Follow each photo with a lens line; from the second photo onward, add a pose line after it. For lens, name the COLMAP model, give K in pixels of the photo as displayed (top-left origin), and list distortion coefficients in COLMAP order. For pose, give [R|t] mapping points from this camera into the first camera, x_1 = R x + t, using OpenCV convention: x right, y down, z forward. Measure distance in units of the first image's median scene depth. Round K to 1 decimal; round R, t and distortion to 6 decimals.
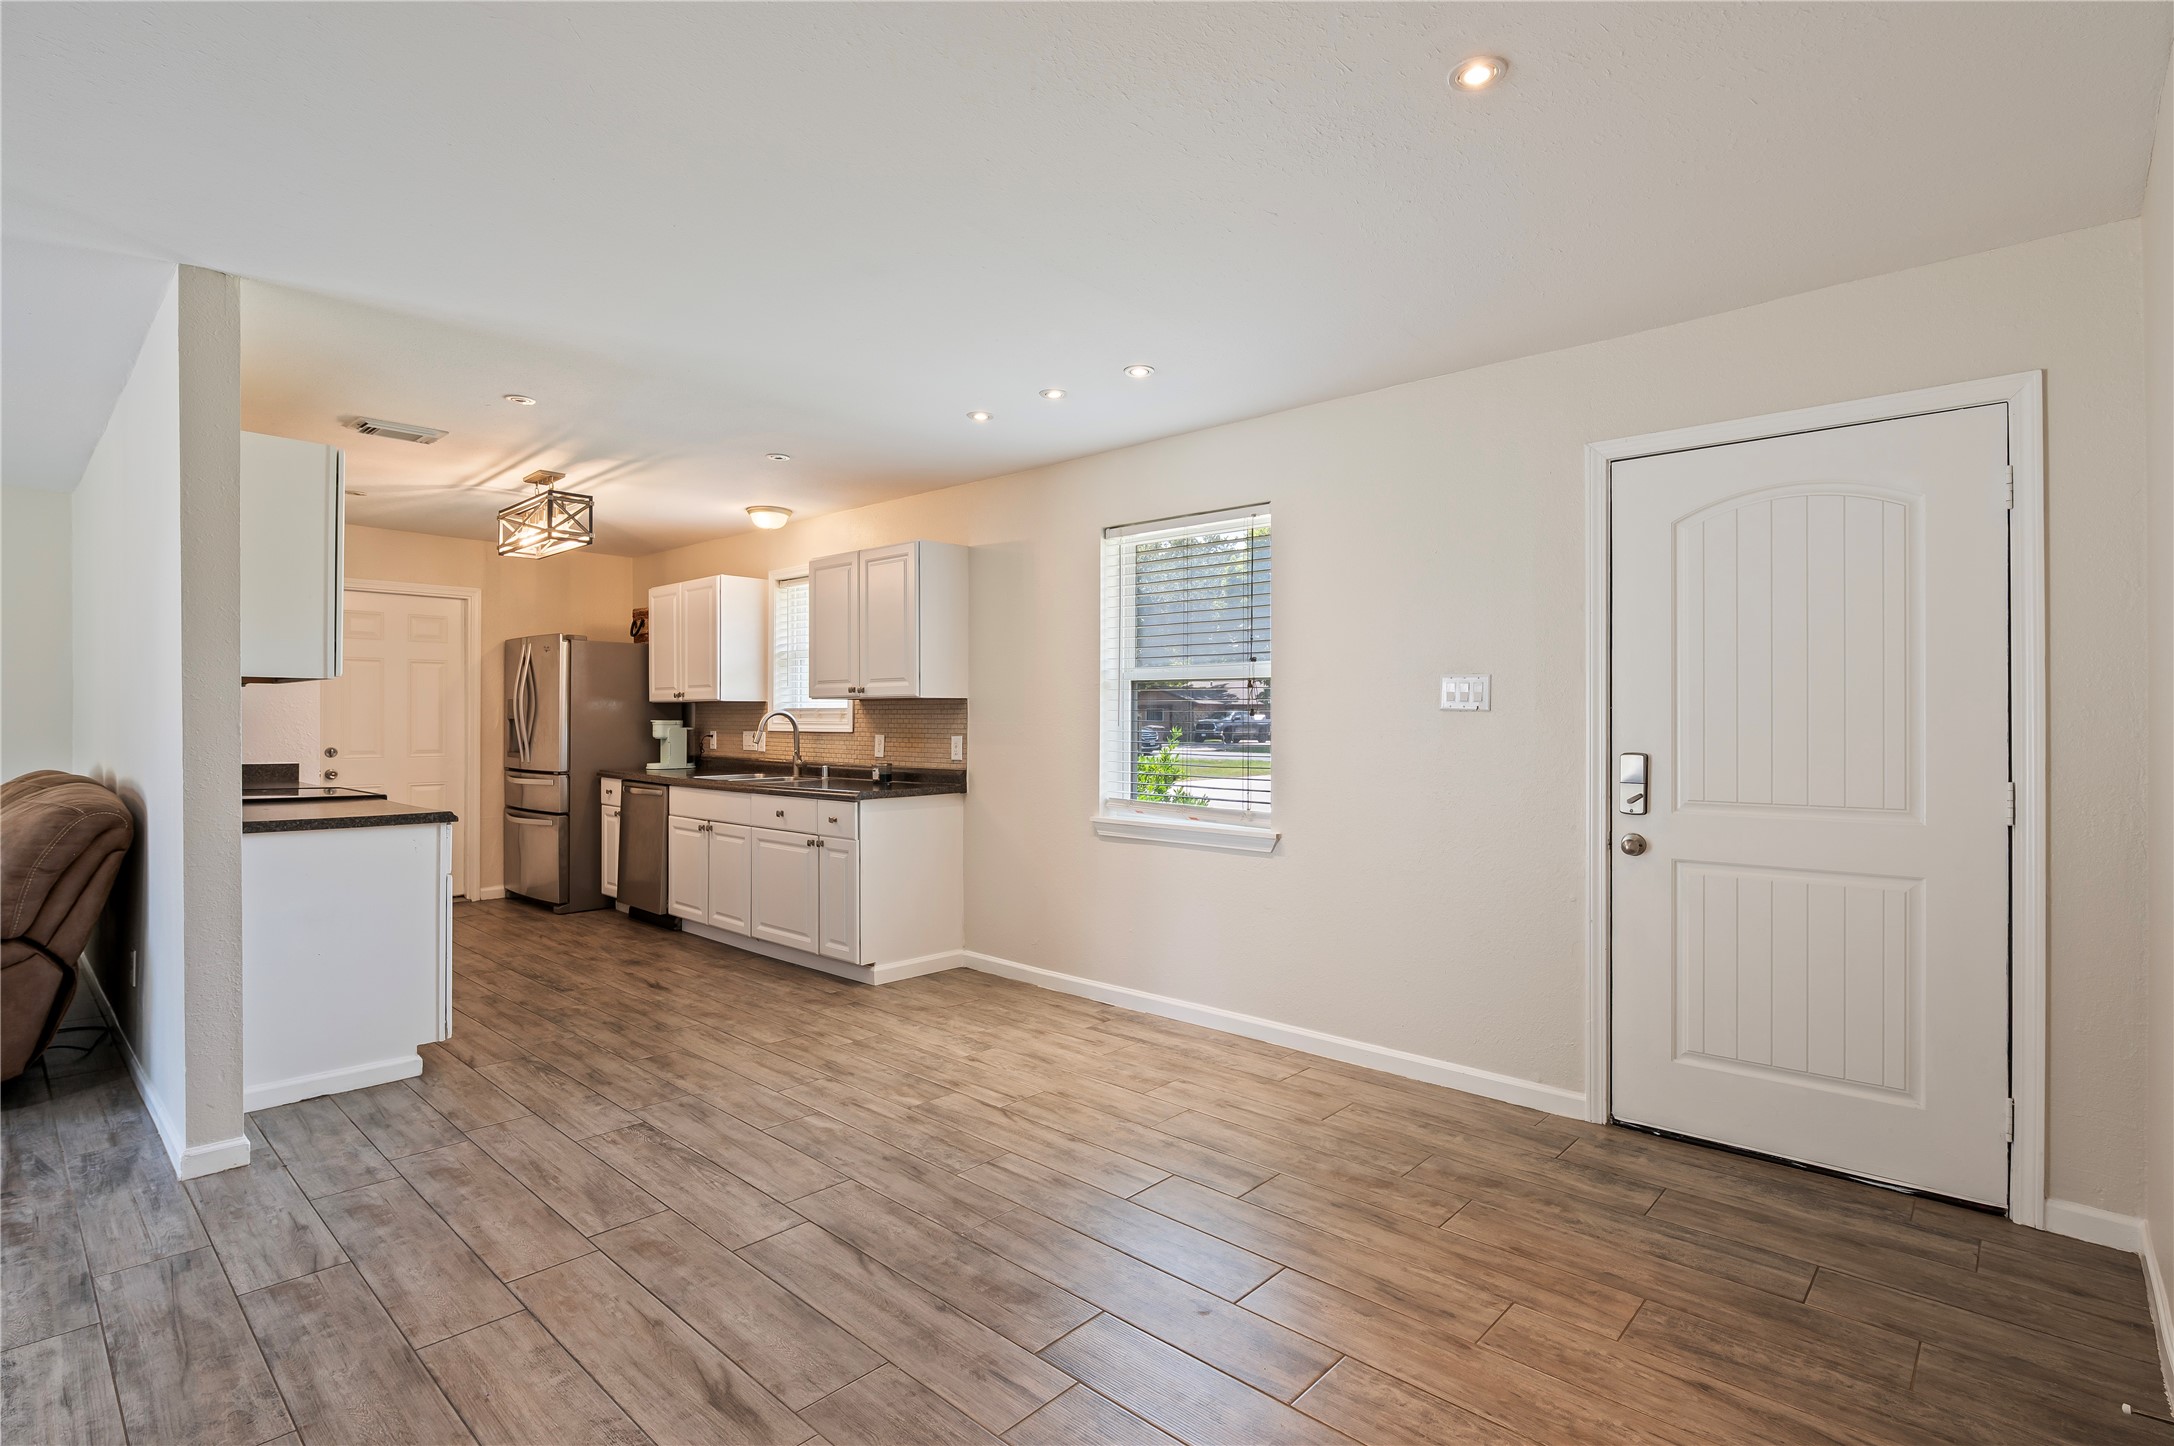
lens RADIAL K [[1021.7, 0, 1100.0], [0, 1021.7, 721.6], [0, 0, 1]] dist [0.006448, -0.002084]
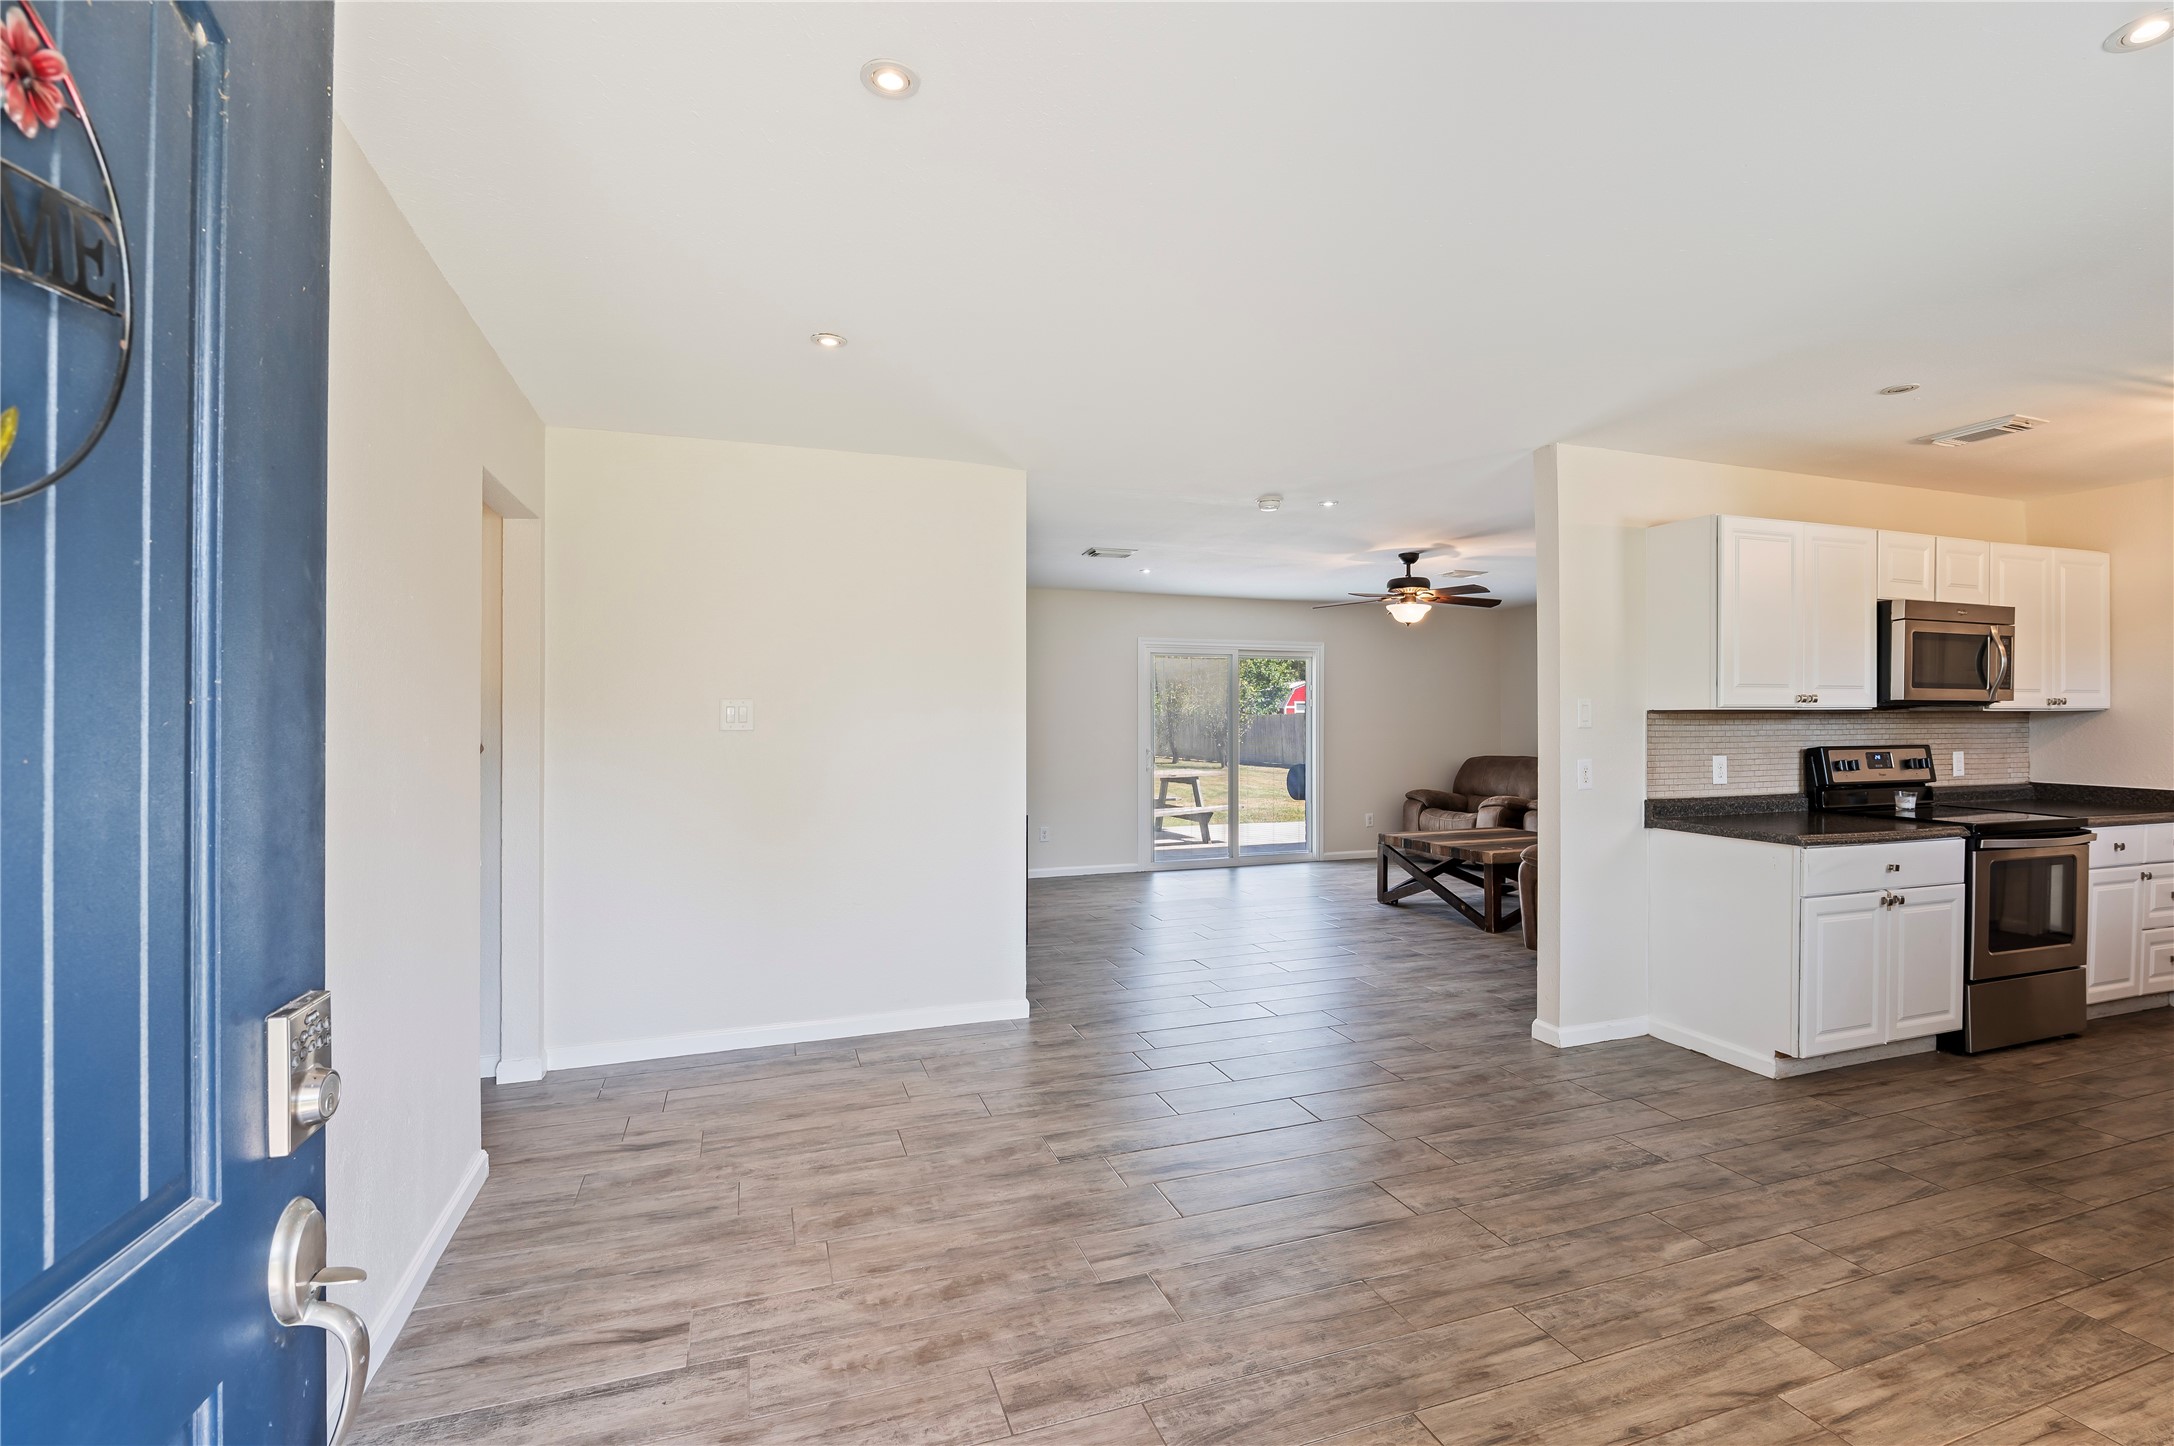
lens RADIAL K [[980.0, 0, 1089.7], [0, 980.0, 717.6], [0, 0, 1]] dist [-0.012735, 0.003402]
pose [[-0.475035, -0.005945, -0.879947, 0.390061], [-0.000106, 0.999978, -0.006699, -0.017519], [0.879967, -0.003089, -0.475025, 0.578635]]
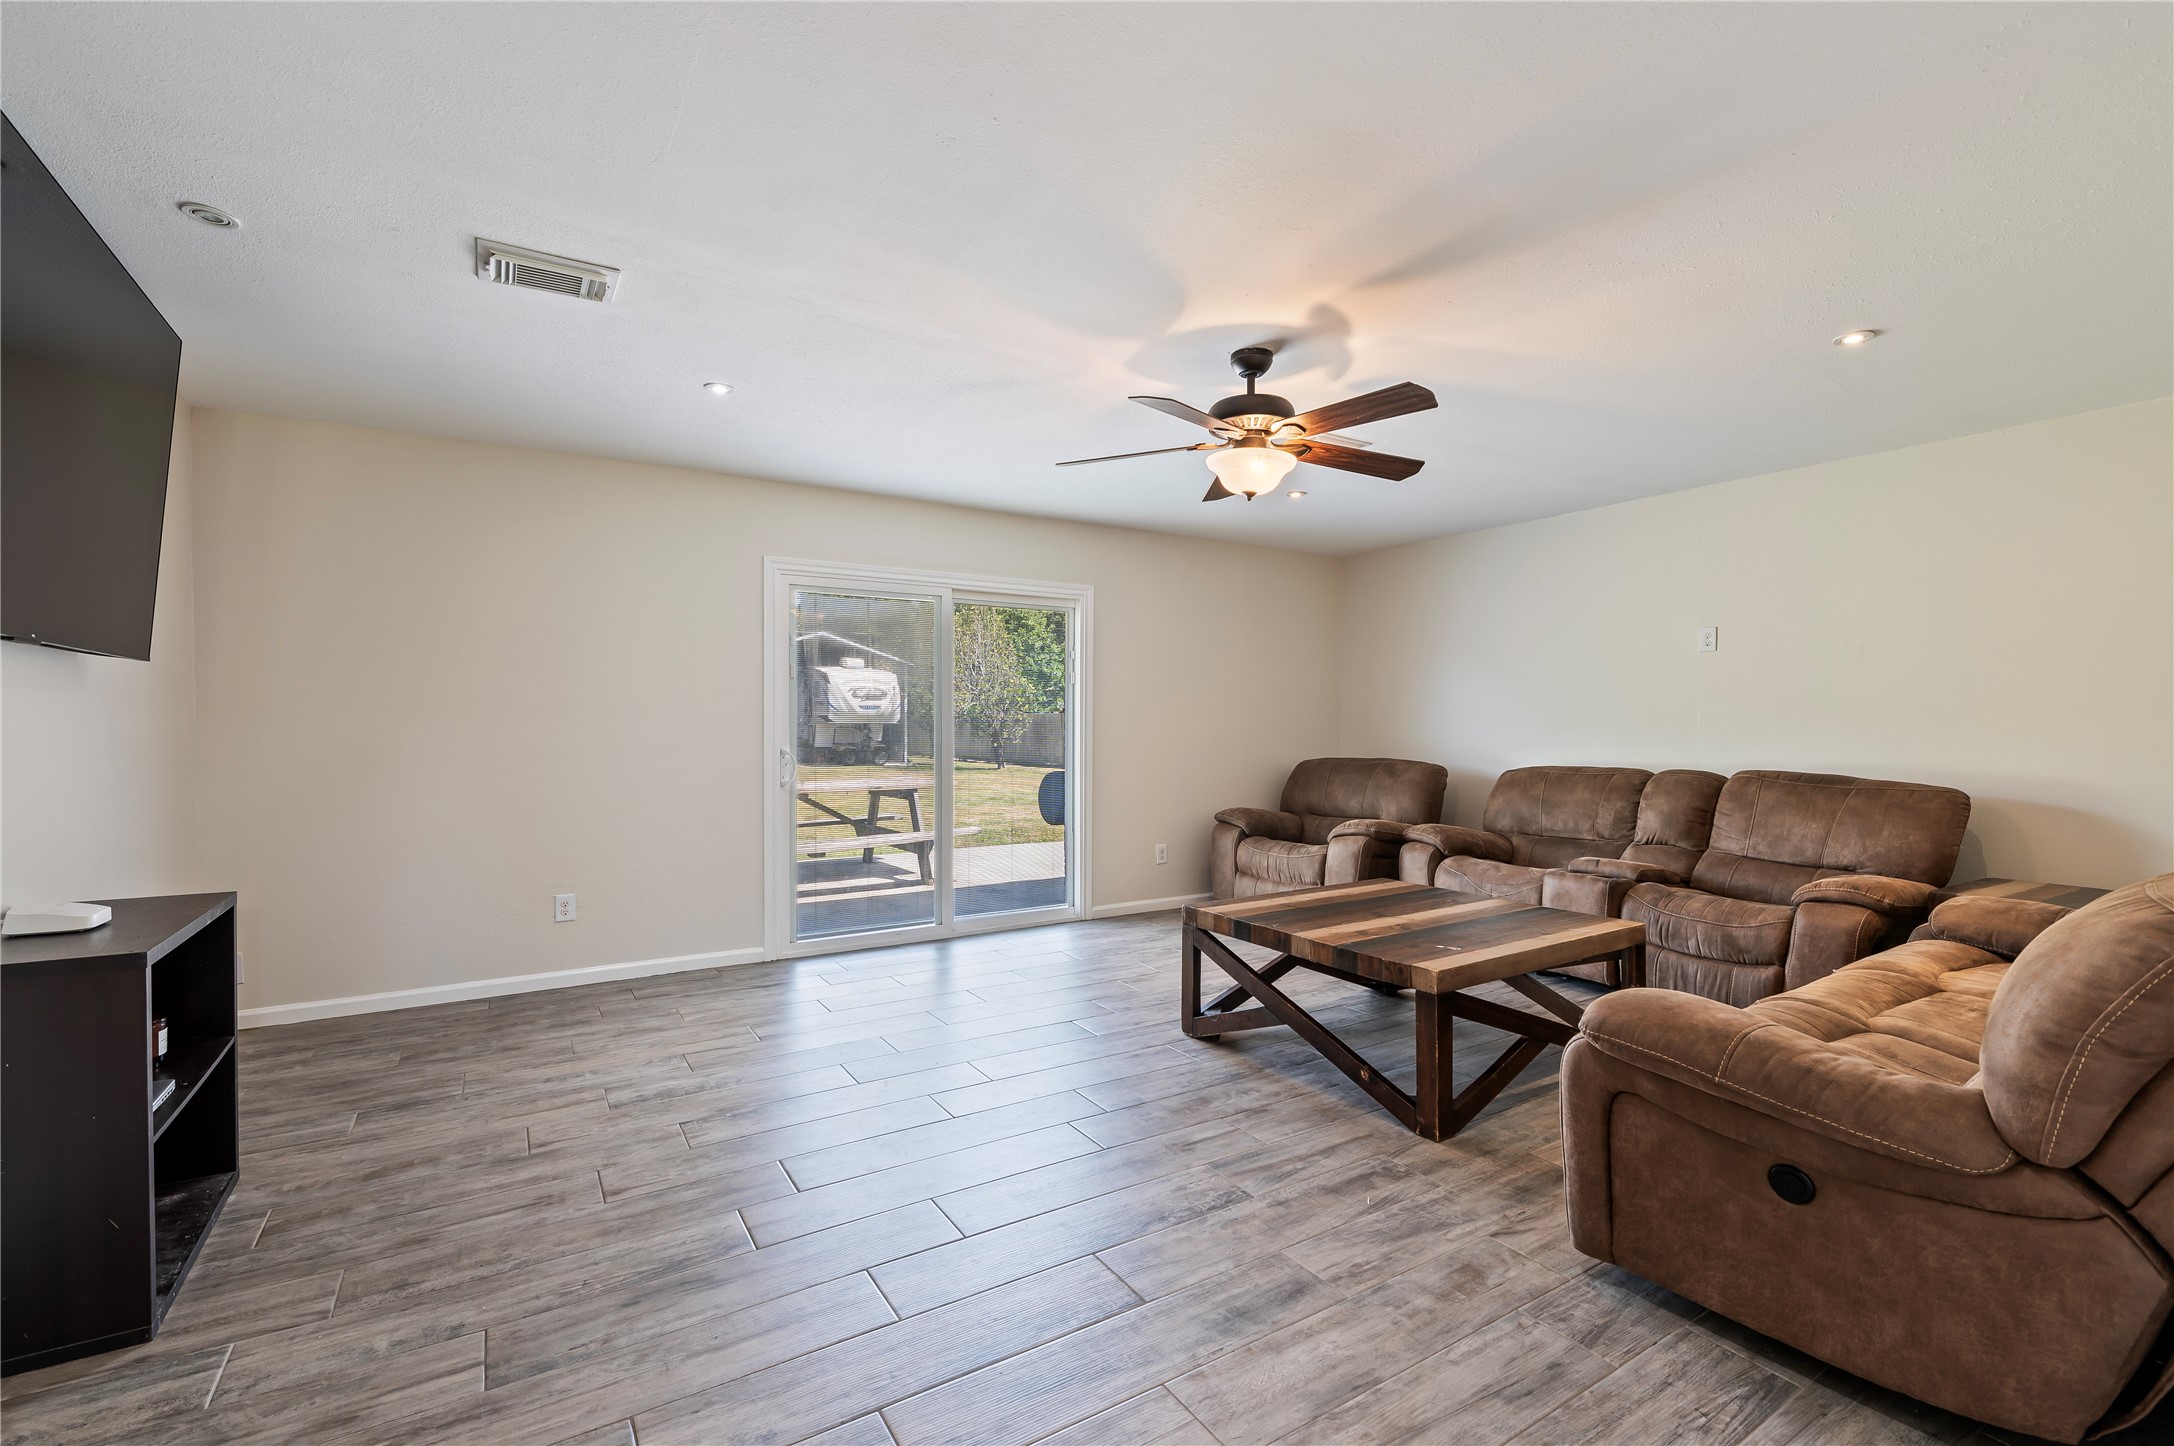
lens RADIAL K [[929.1, 0, 1064.8], [0, 929.1, 720.4], [0, 0, 1]] dist [-0.001247, -0.002163]
pose [[-0.302422, -0.008784, -0.953134, -0.301522], [-0.003246, 0.999961, -0.008185, 0.004699], [0.953169, 0.000618, -0.302438, 0.411445]]
